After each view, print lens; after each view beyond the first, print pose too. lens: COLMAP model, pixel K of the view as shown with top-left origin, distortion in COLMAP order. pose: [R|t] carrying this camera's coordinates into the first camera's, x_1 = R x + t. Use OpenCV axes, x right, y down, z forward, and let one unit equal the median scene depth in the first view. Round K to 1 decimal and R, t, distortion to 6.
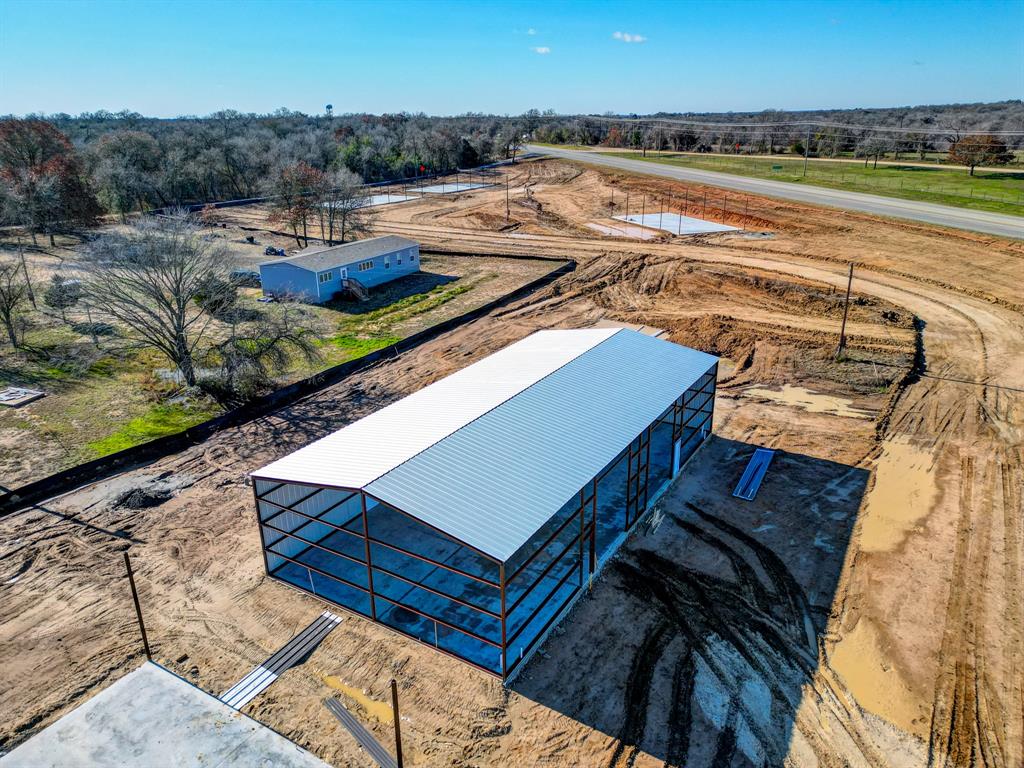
lens RADIAL K [[707.9, 0, 512.2], [0, 707.9, 387.3], [0, 0, 1]] dist [0.070696, -0.056893]
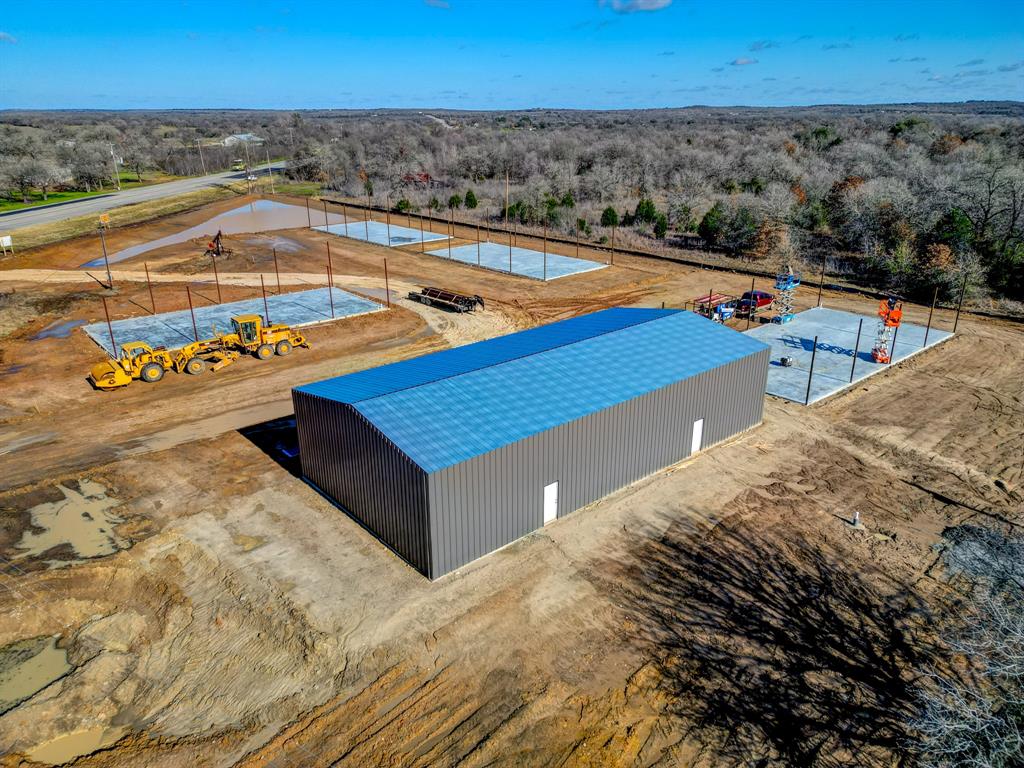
lens RADIAL K [[707.9, 0, 509.0], [0, 707.9, 384.7], [0, 0, 1]] dist [0.070696, -0.056893]
pose [[-0.948758, -0.099962, 0.299777, -0.140030], [0.123868, 0.755088, 0.643815, -0.379852], [-0.290716, 0.647958, -0.704014, 1.033091]]
